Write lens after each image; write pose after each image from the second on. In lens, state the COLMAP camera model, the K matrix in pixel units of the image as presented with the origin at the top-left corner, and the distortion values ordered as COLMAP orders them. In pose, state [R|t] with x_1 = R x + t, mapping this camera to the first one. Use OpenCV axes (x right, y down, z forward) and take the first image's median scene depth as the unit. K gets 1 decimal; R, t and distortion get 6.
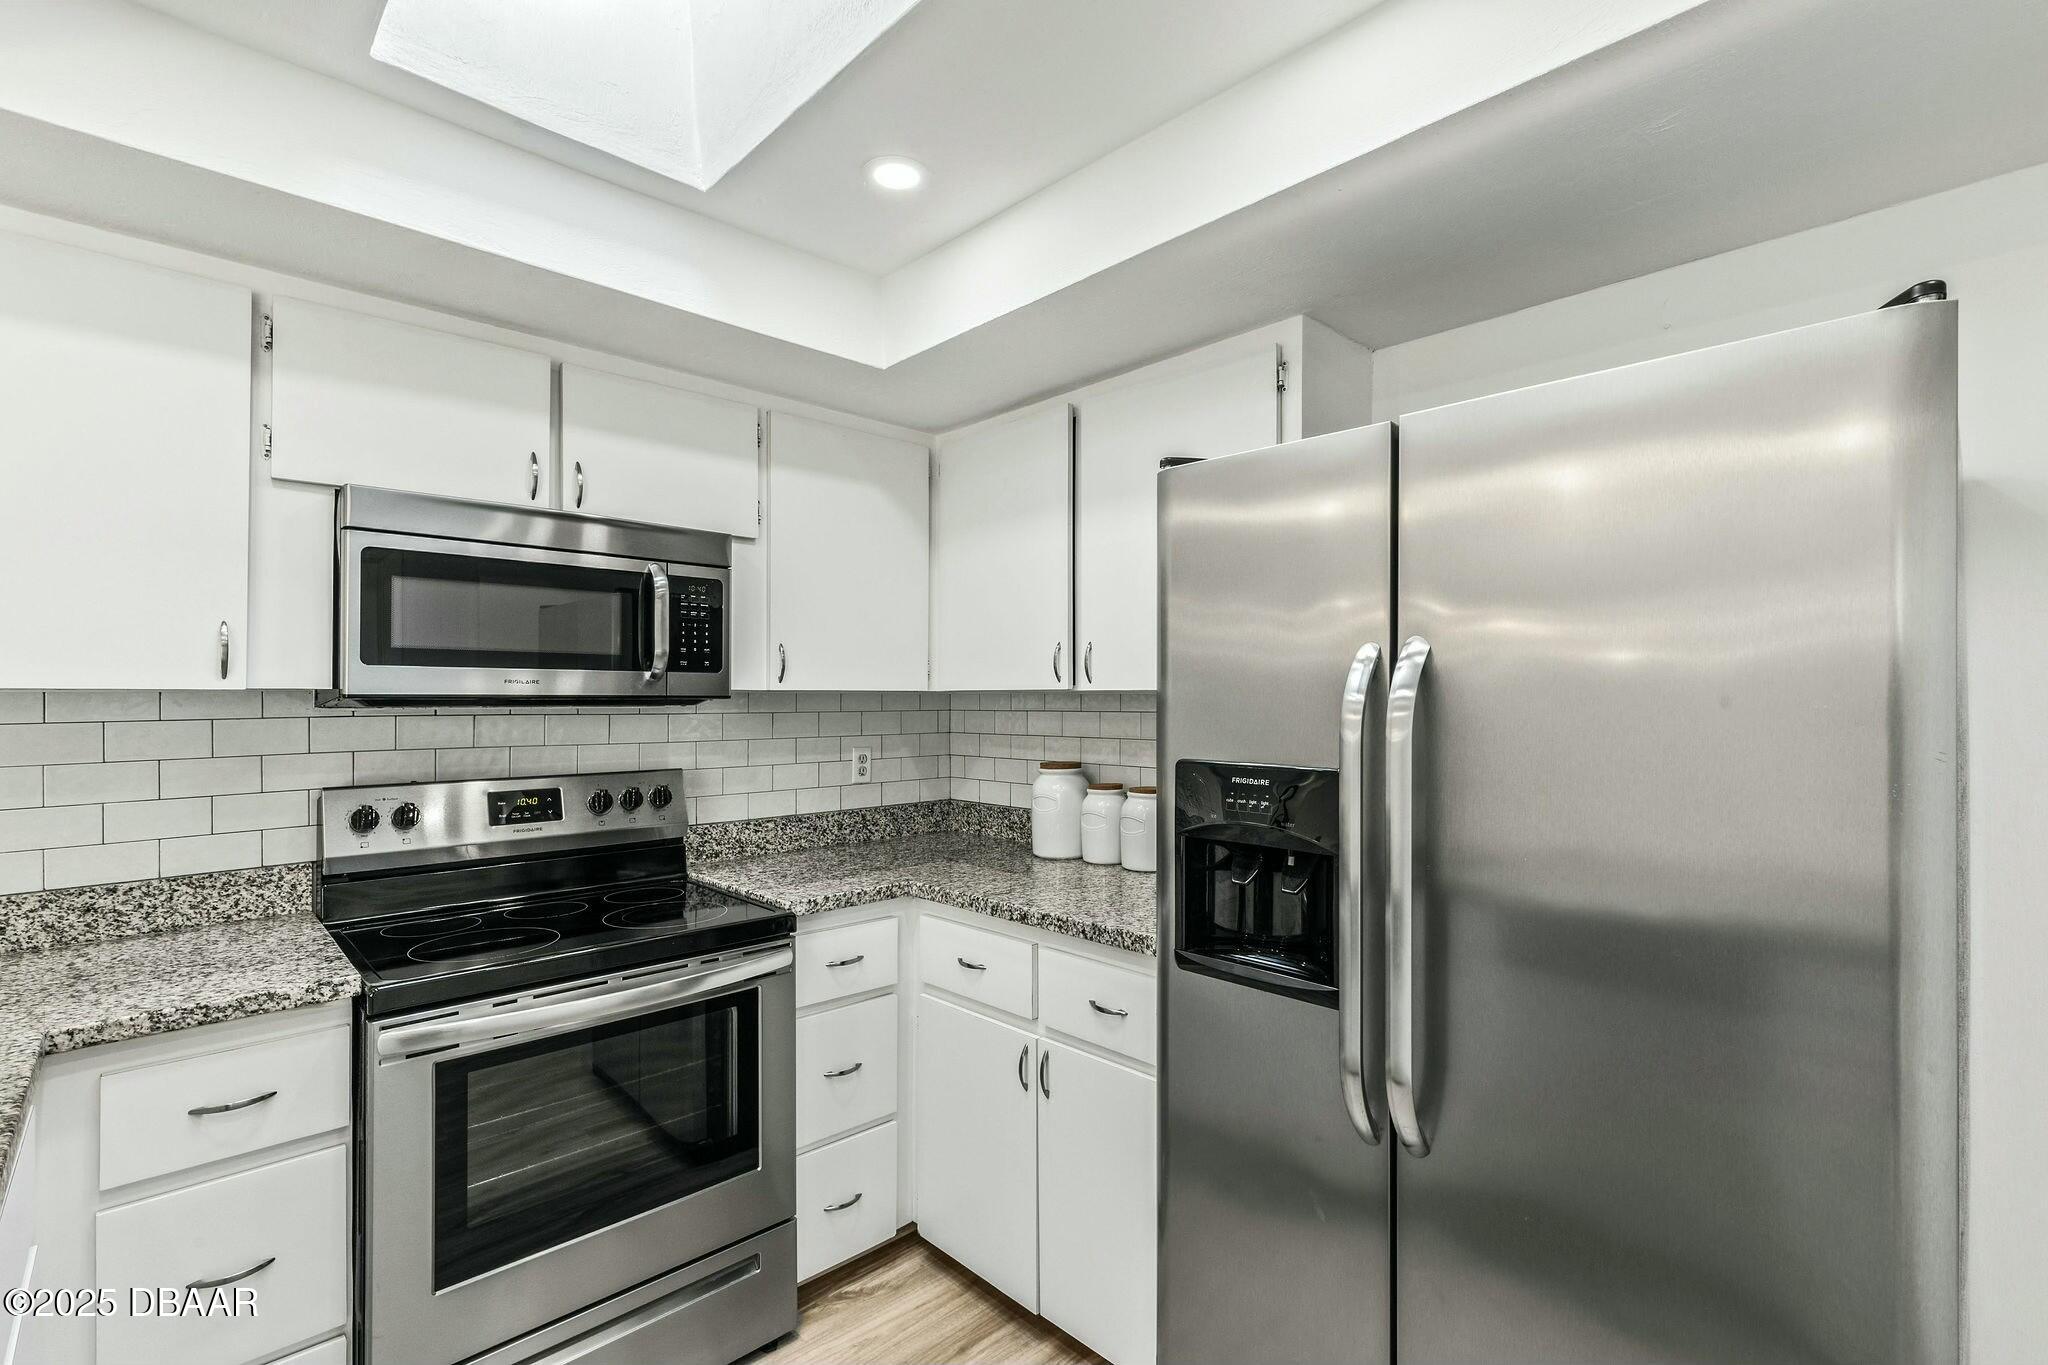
lens RADIAL K [[928.0, 0, 1029.7], [0, 928.0, 686.4], [0, 0, 1]] dist [0.011143, -0.002082]
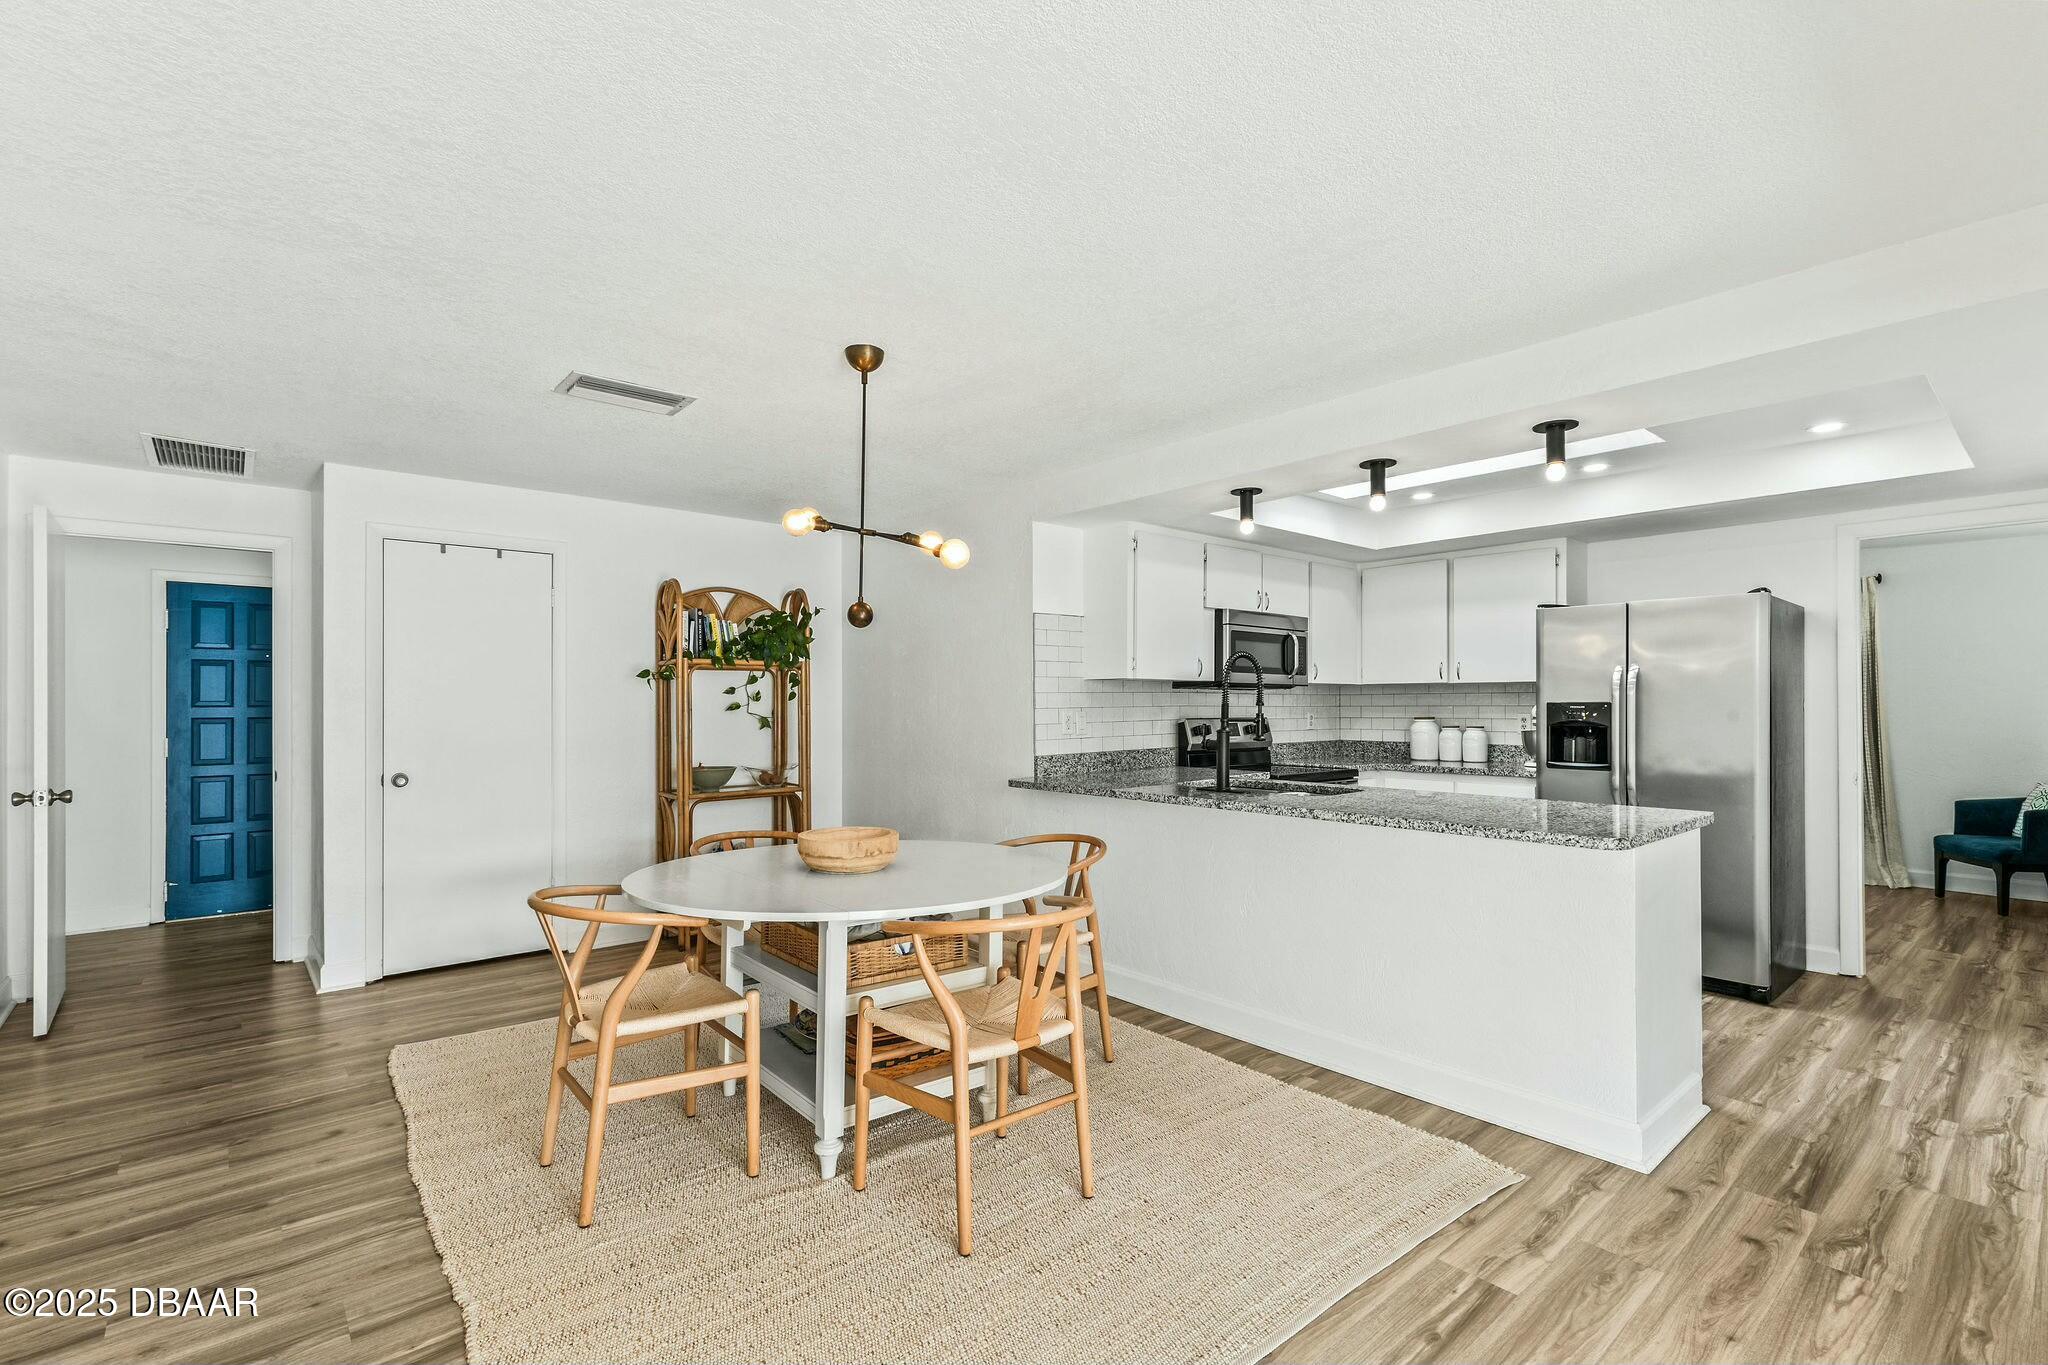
lens RADIAL K [[928.0, 0, 1034.9], [0, 928.0, 692.1], [0, 0, 1]] dist [0.011143, -0.002082]
pose [[0.998921, 0.000664, -0.046429, -1.025691], [-0.000739, 0.999998, -0.001596, 0.037069], [0.046428, 0.001629, 0.998920, -1.601786]]
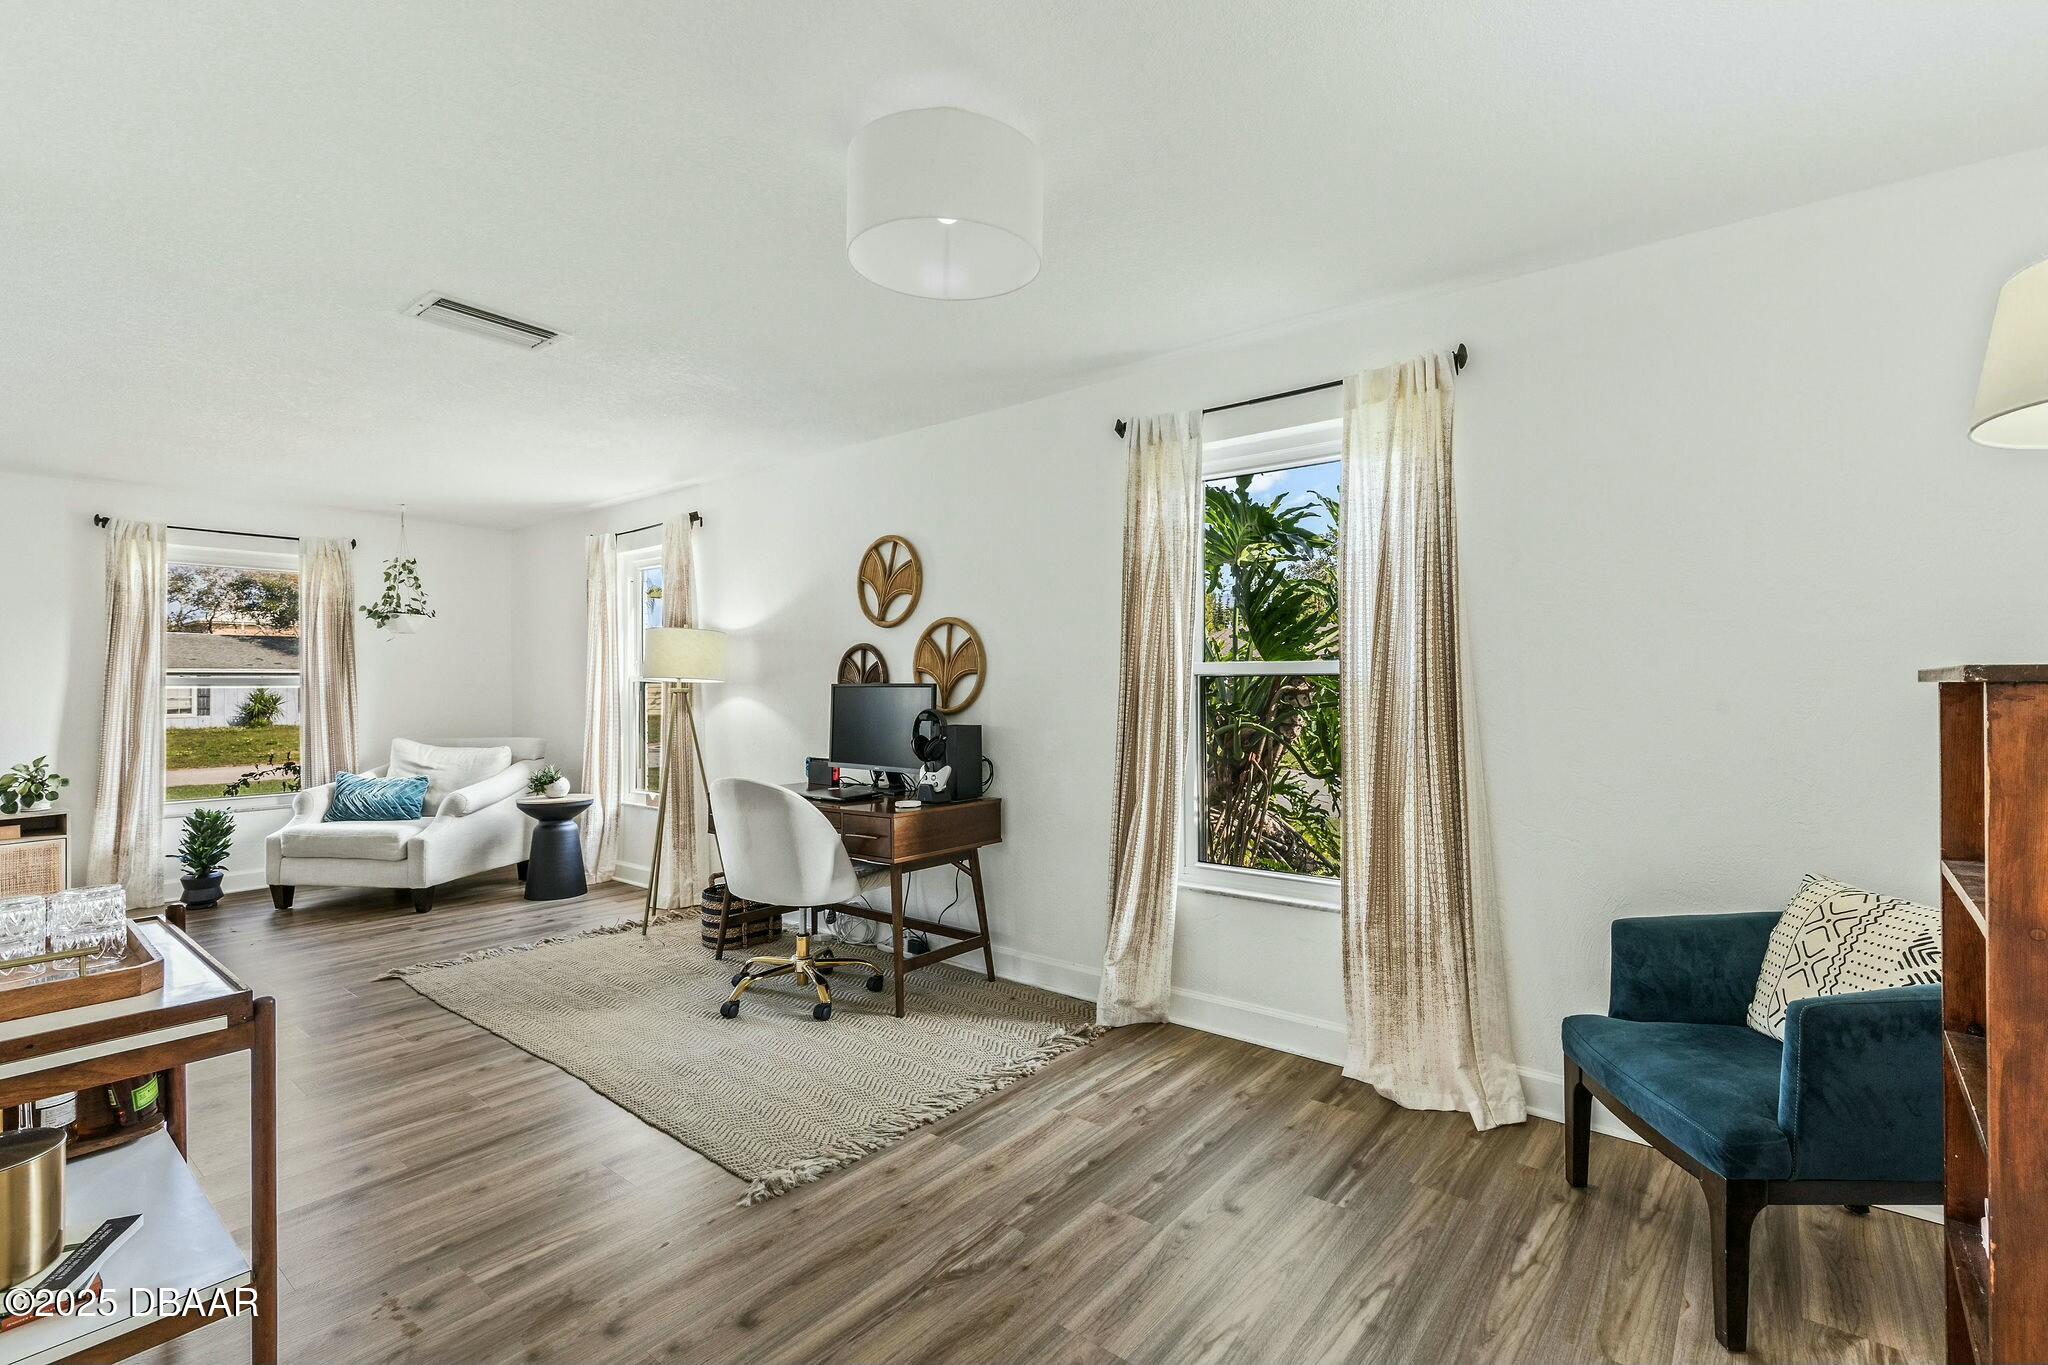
lens RADIAL K [[928.0, 0, 1023.3], [0, 928.0, 674.5], [0, 0, 1]] dist [0.011143, -0.002082]
pose [[0.992683, -0.001384, 0.120740, 1.016277], [0.001780, 0.999993, -0.003177, 0.094280], [-0.120735, 0.003368, 0.992679, 0.584206]]
